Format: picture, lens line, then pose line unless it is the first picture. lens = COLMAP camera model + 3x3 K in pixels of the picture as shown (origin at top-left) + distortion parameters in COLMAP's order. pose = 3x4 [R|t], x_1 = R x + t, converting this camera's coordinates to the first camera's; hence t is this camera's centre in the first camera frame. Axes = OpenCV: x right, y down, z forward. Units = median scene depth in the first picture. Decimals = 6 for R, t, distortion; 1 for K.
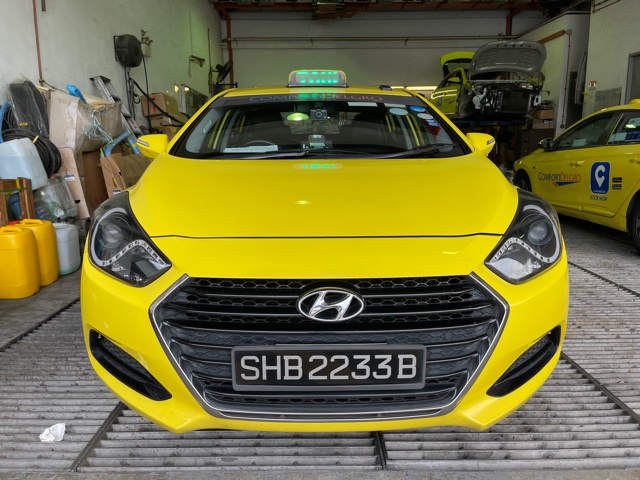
lens RADIAL K [[481.2, 0, 316.5], [0, 481.2, 241.5], [0, 0, 1]] dist [0.085530, -0.120399]
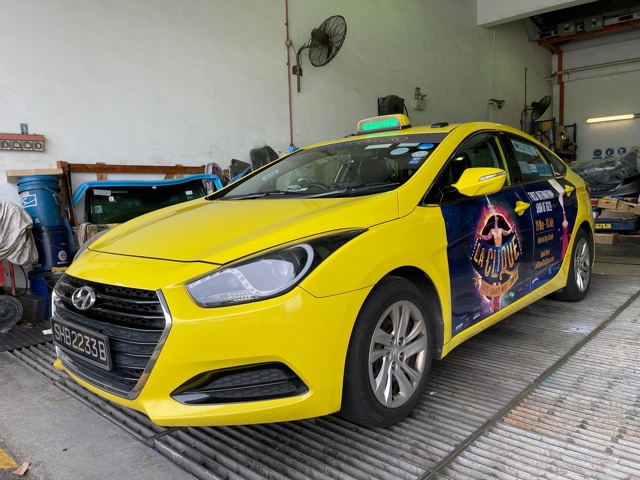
lens RADIAL K [[481.1, 0, 320.0], [0, 481.1, 240.0], [0, 0, 1]] dist [0.091249, -0.126334]
pose [[0.733008, 0.046405, -0.678636, 0.326186], [-0.105041, 0.993425, -0.045526, -0.010681], [0.672061, 0.104655, 0.733063, 0.080935]]
